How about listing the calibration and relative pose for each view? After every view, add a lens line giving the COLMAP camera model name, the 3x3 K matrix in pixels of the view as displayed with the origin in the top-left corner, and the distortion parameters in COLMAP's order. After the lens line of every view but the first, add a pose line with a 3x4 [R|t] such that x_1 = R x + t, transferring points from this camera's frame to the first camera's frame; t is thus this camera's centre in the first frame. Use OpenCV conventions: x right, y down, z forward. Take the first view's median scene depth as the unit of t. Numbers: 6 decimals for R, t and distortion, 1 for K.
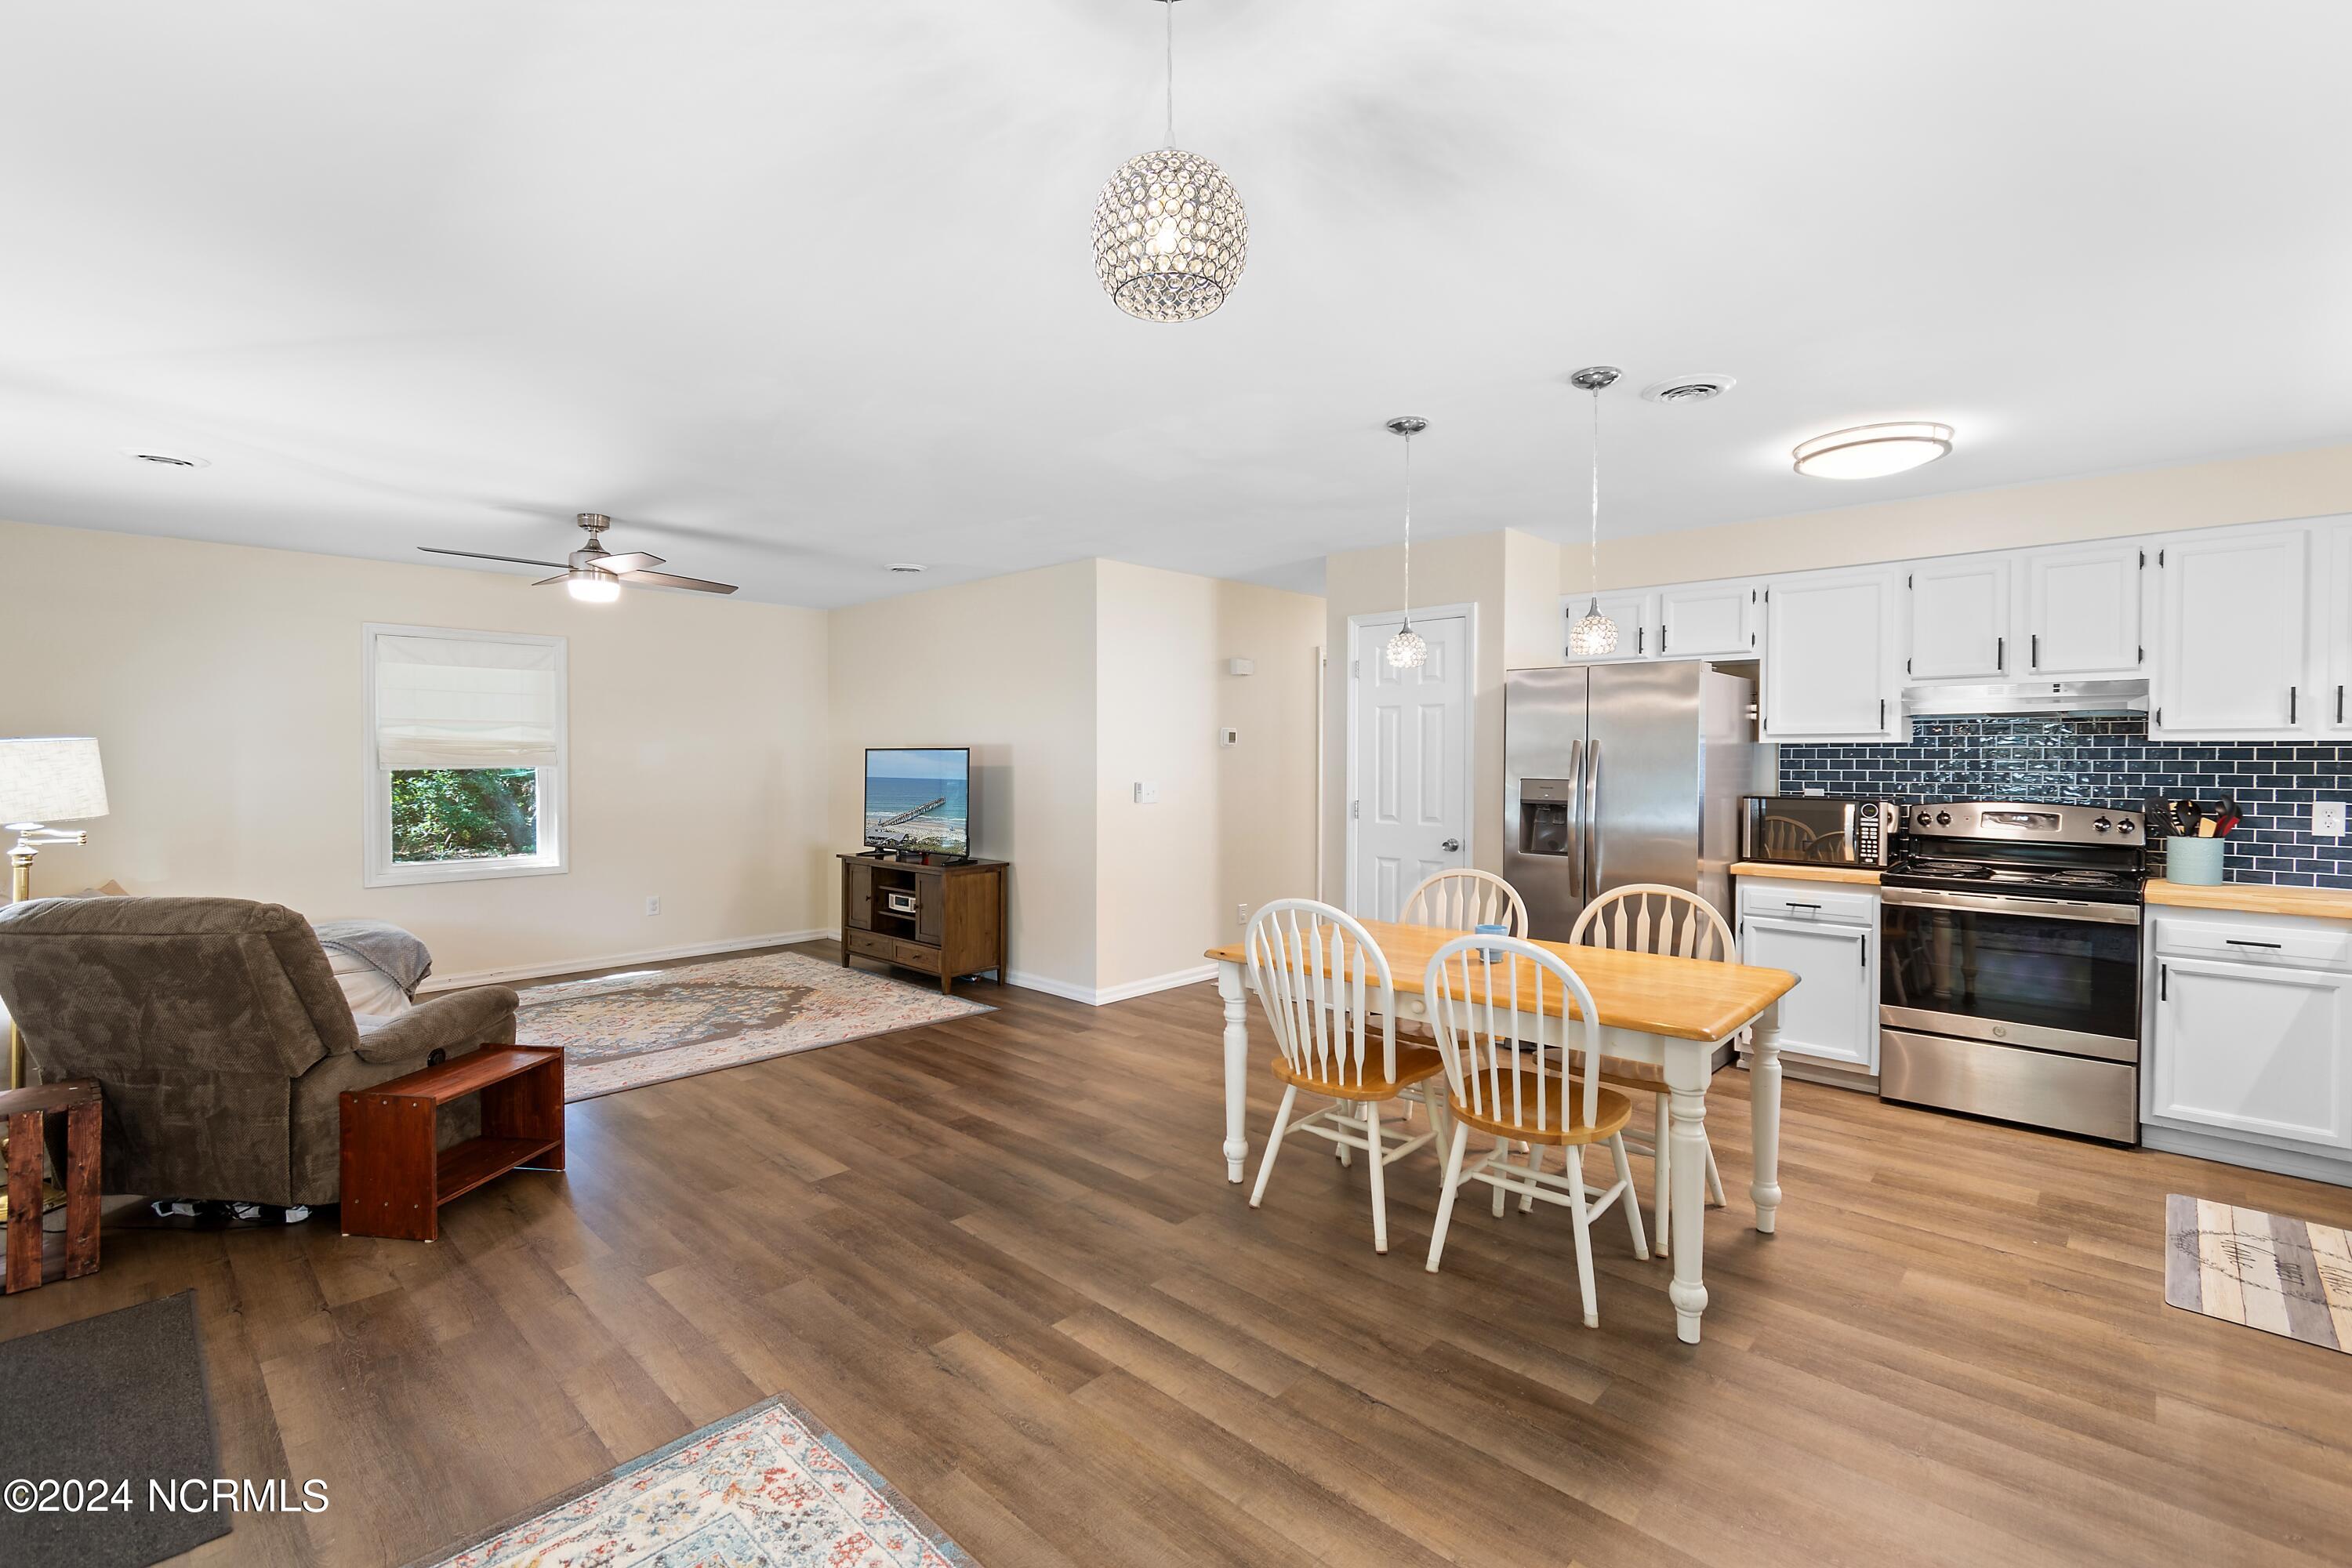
lens RADIAL K [[1039.3, 0, 1171.4], [0, 1039.3, 774.1], [0, 0, 1]] dist [0.002938, -0.001449]
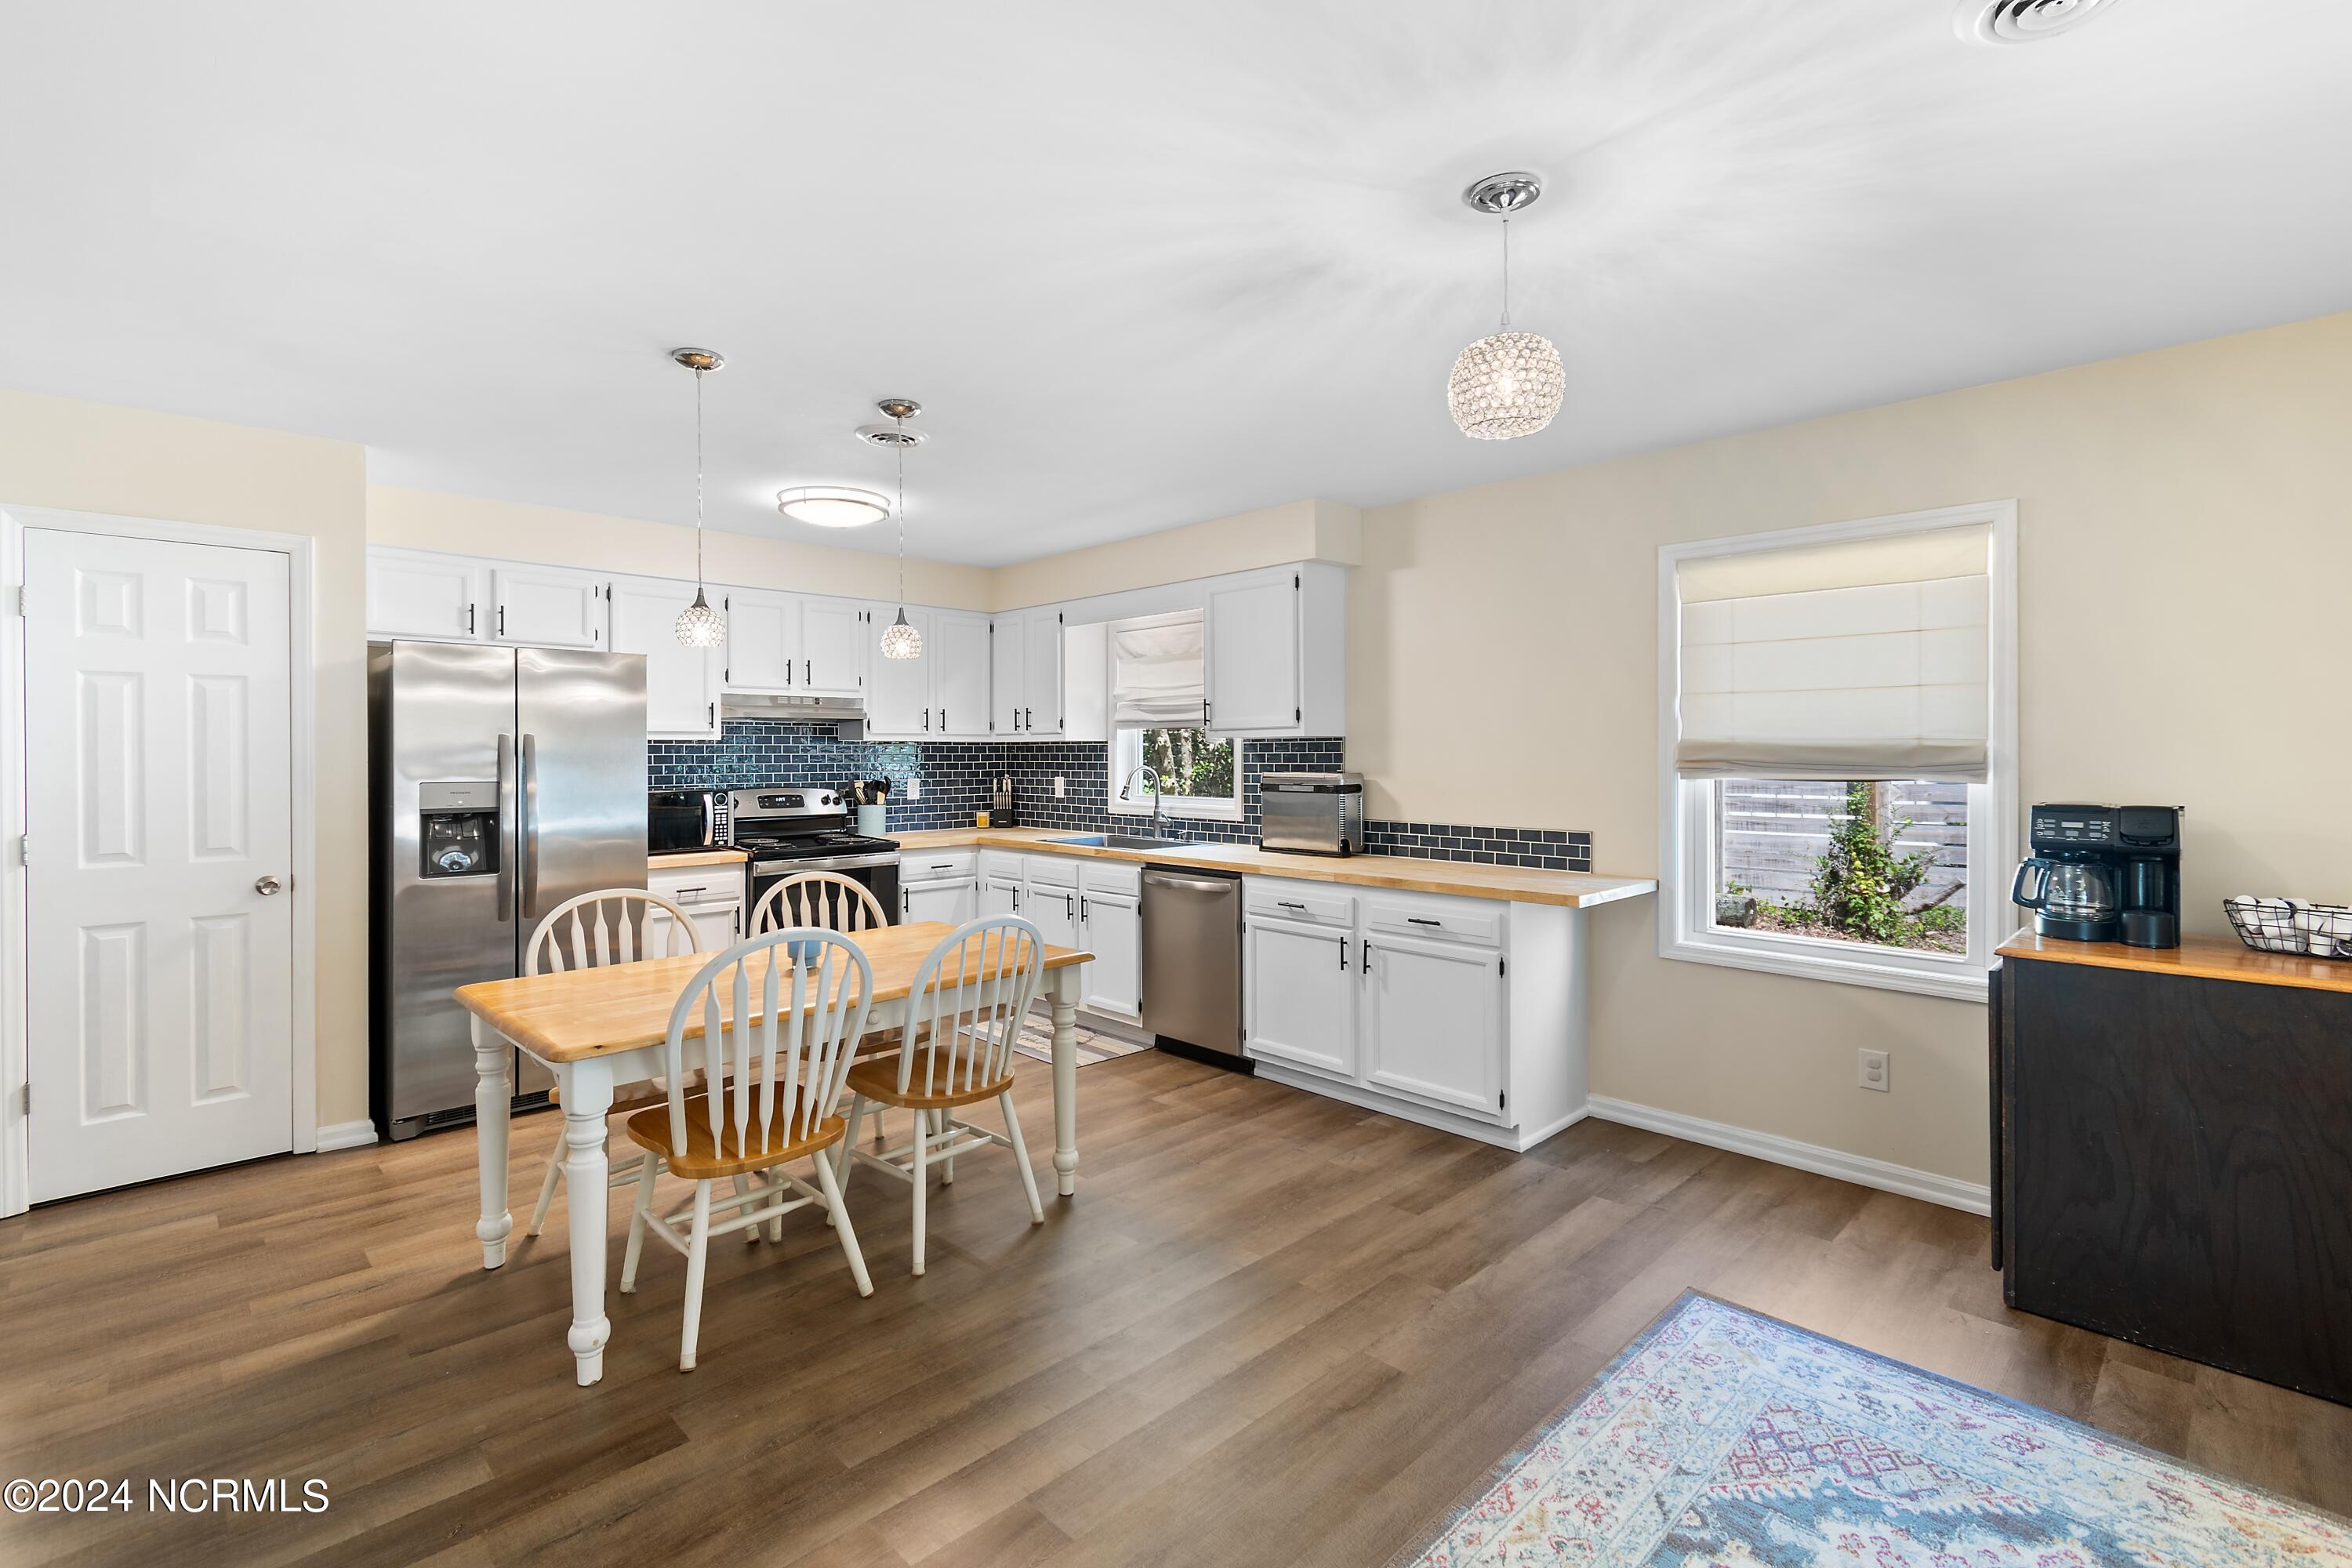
lens RADIAL K [[1062.1, 0, 1170.6], [0, 1062.1, 757.3], [0, 0, 1]] dist [0.001151, -0.000484]
pose [[0.038726, -0.008250, 0.999216, -0.451783], [0.021851, 0.999734, 0.007407, -0.008628], [-0.999011, 0.021547, 0.038896, 0.433213]]
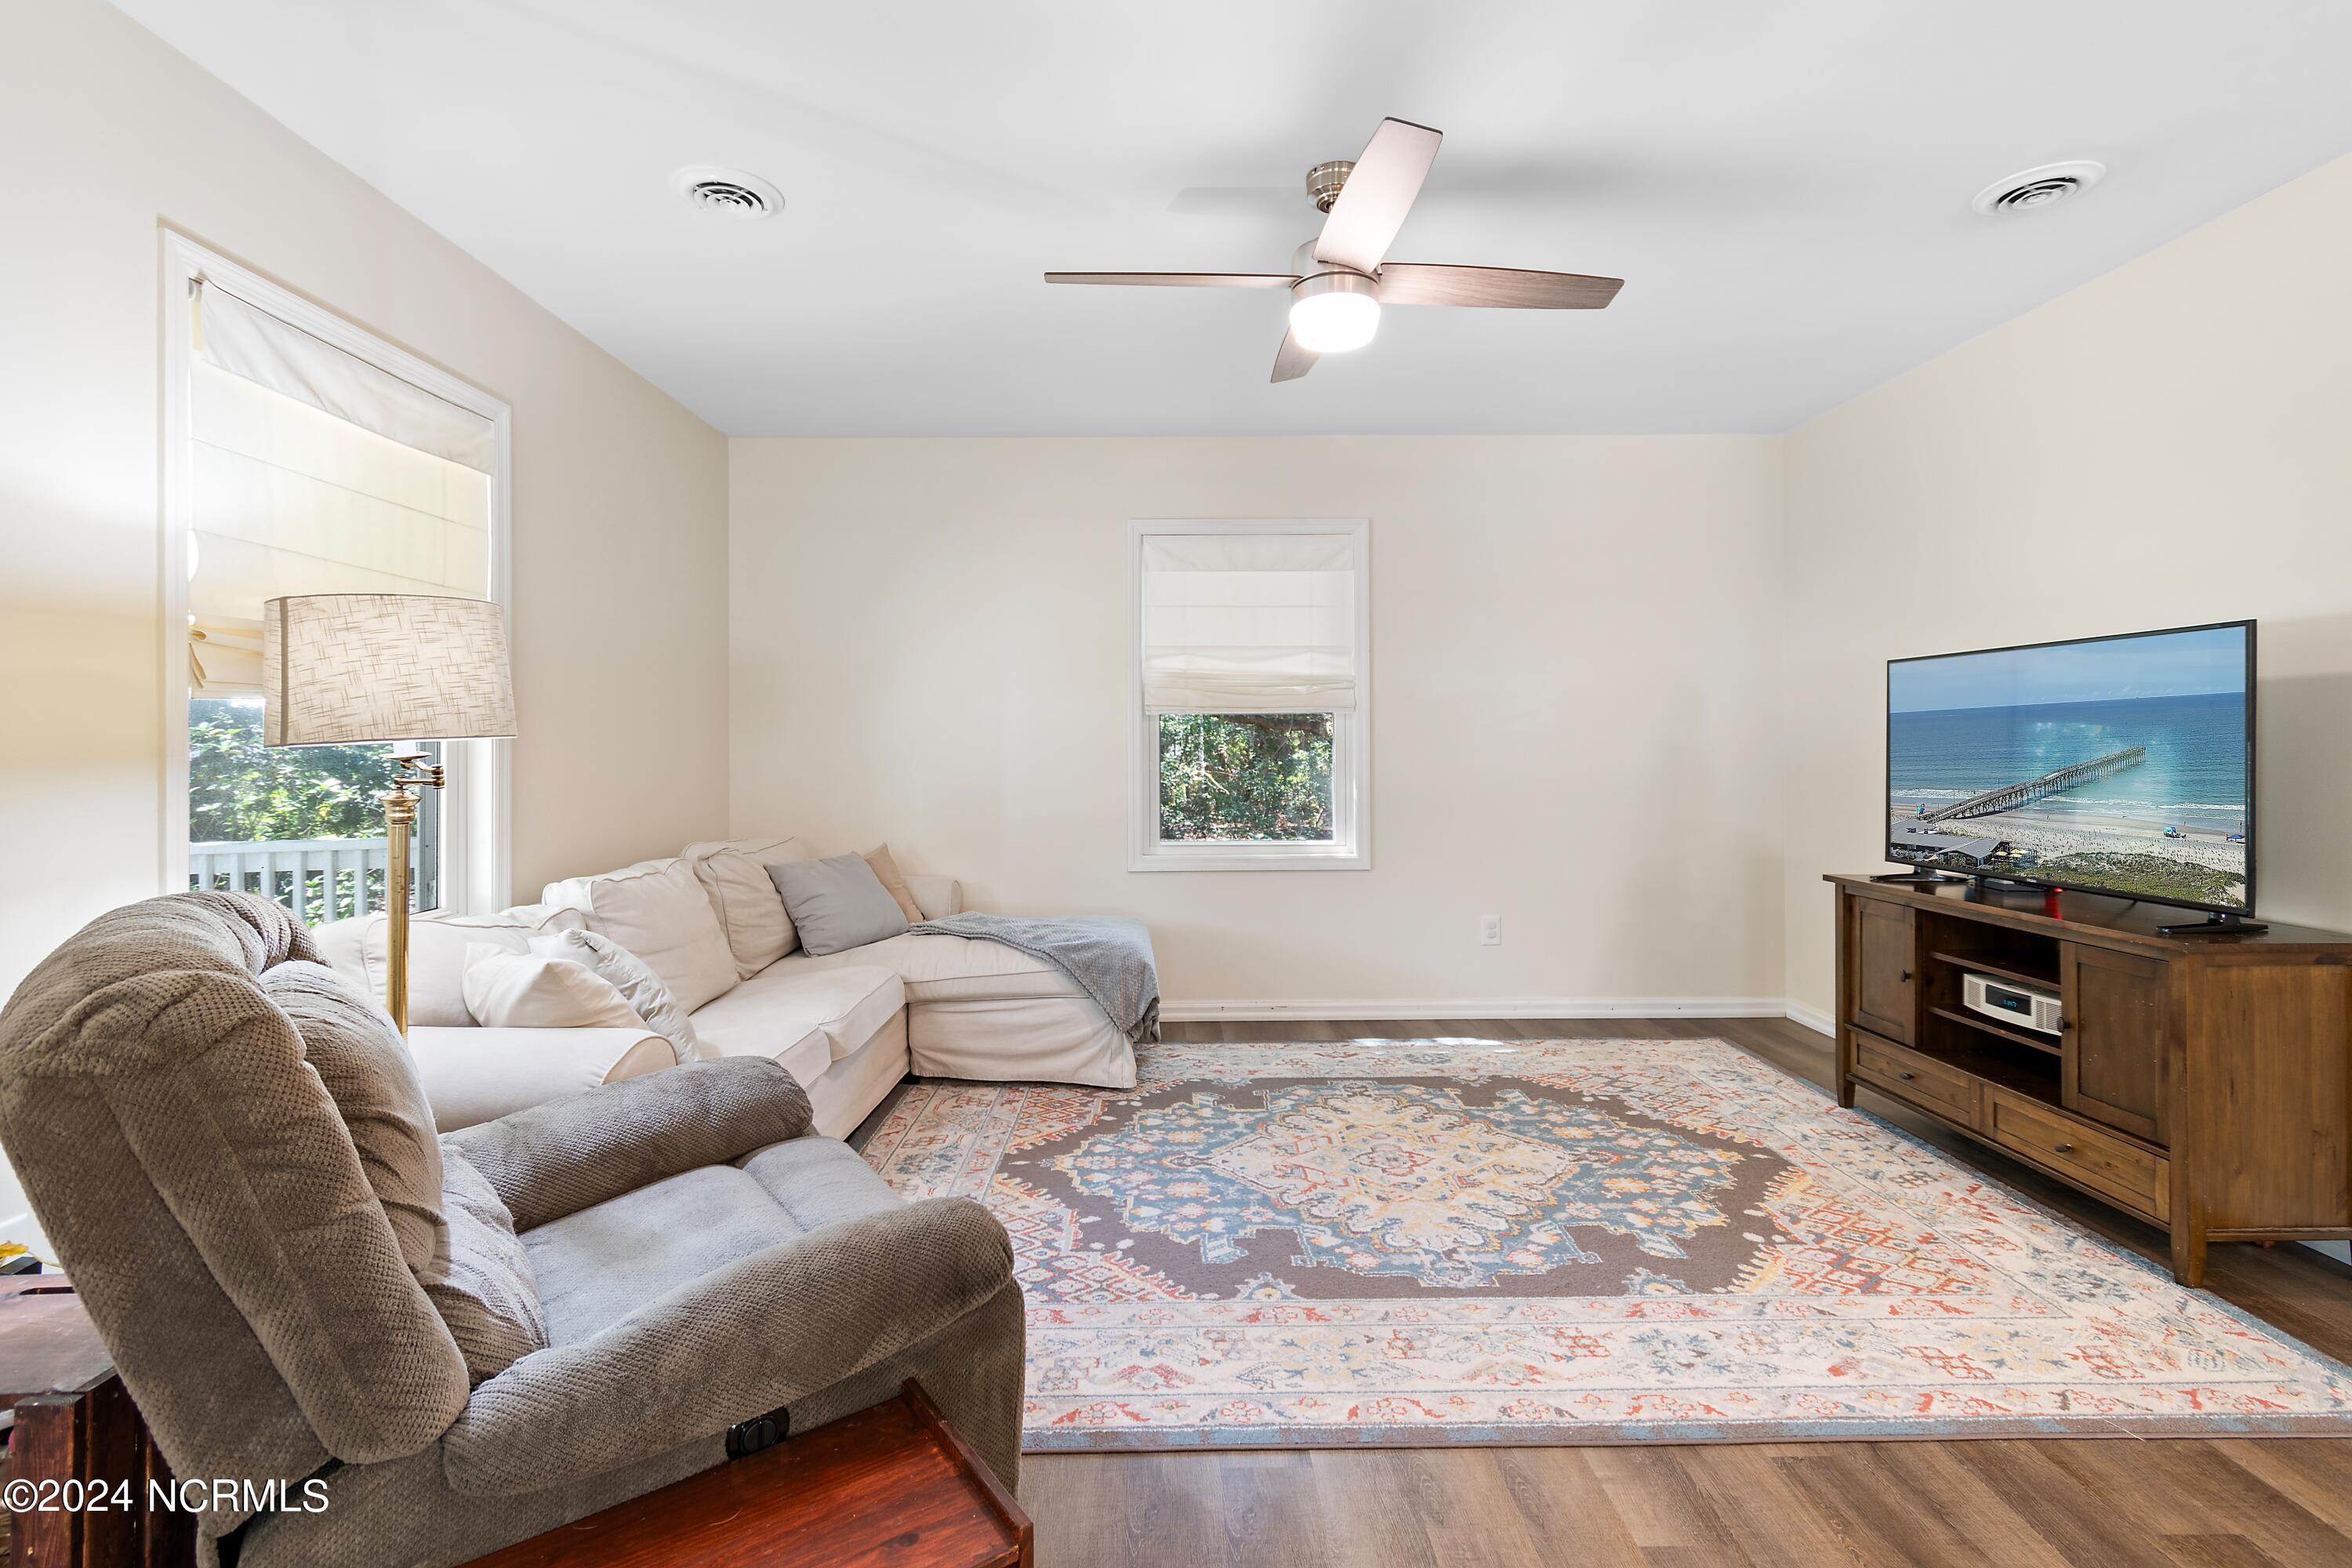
lens RADIAL K [[1064.6, 0, 1172.6], [0, 1064.6, 733.2], [0, 0, 1]] dist [0.002451, -0.000191]
pose [[0.699773, -0.012213, -0.714261, -0.256254], [-0.006333, 0.999709, -0.023298, 0.034645], [0.714337, 0.020827, 0.699492, 0.615234]]
